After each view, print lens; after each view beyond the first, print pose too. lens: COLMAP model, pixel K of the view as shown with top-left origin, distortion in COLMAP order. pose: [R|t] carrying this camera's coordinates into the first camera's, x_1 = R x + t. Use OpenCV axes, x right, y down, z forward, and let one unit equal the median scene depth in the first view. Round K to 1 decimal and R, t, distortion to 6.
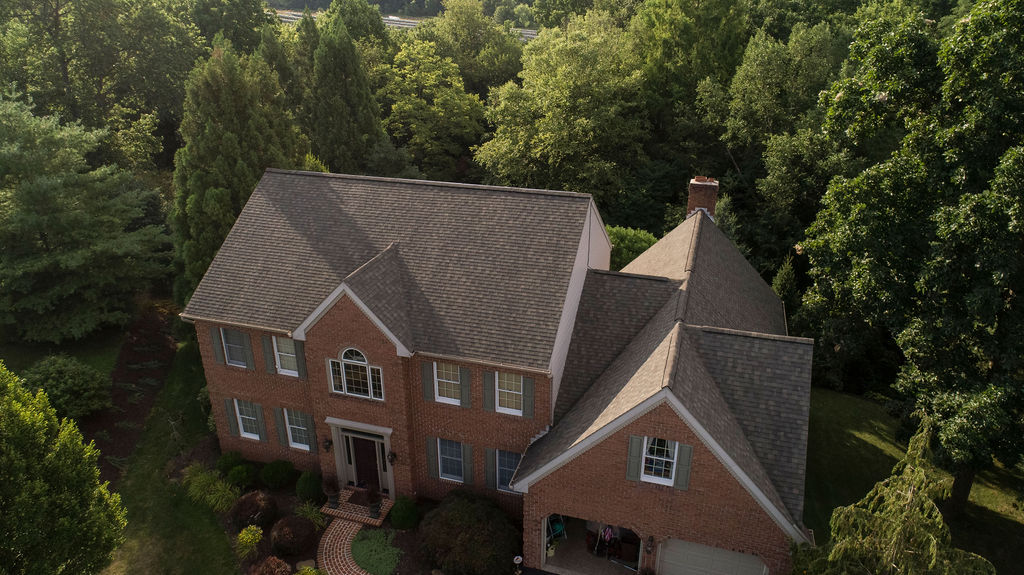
lens RADIAL K [[681.9, 0, 512.0], [0, 681.9, 287.5], [0, 0, 1]] dist [-0.005149, -0.002047]
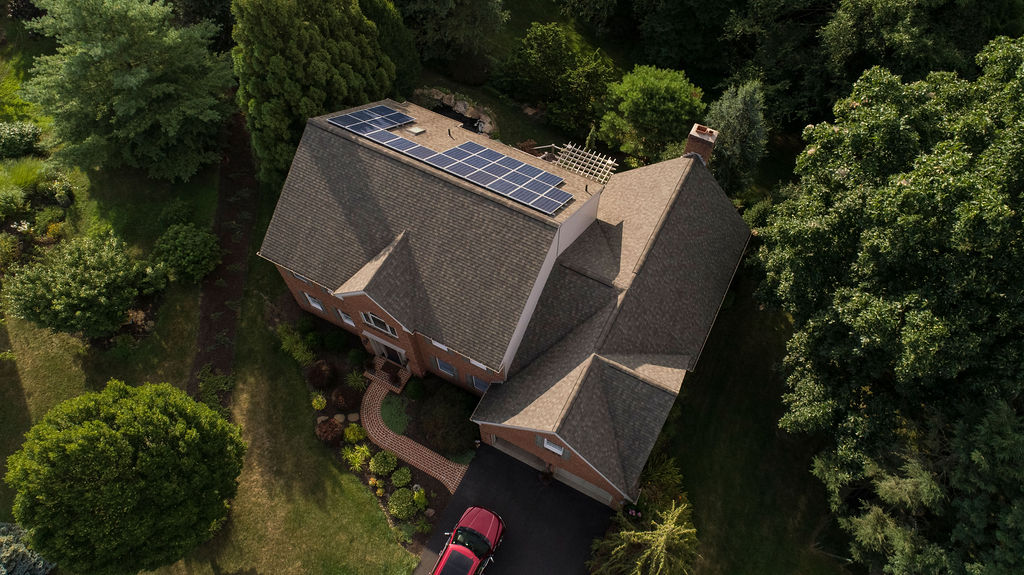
lens RADIAL K [[681.9, 0, 512.0], [0, 681.9, 287.5], [0, 0, 1]] dist [-0.005149, -0.002047]
pose [[0.983226, 0.155065, -0.096030, 0.172995], [-0.066340, 0.794481, 0.603654, -0.806658], [0.169899, -0.587158, 0.791441, -0.053959]]
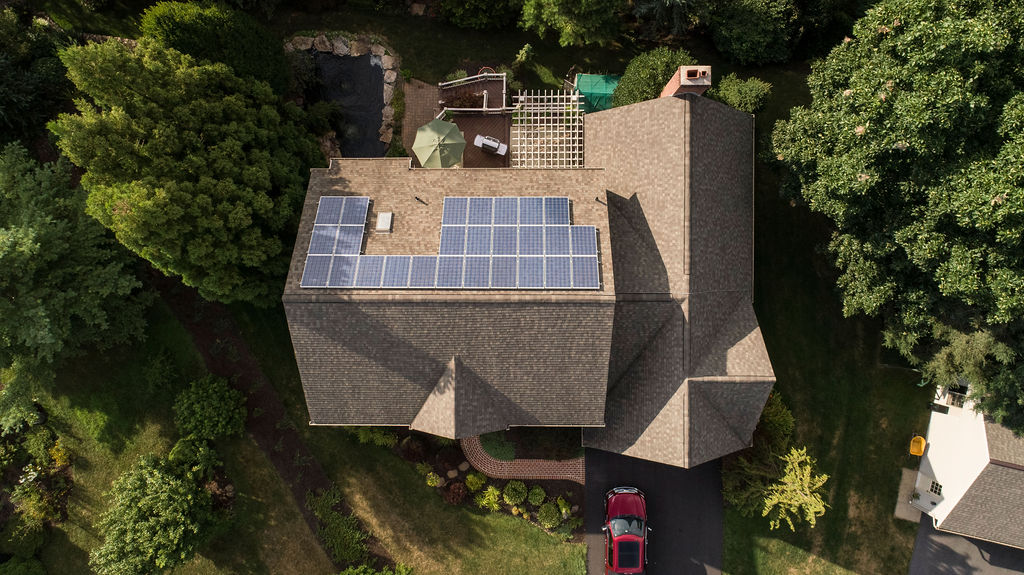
lens RADIAL K [[681.9, 0, 512.0], [0, 681.9, 287.5], [0, 0, 1]] dist [-0.005149, -0.002047]
pose [[0.955135, -0.295836, -0.014101, -0.026136], [0.130880, 0.378892, 0.916139, -1.239458], [-0.265684, -0.876882, 0.400612, 0.628317]]
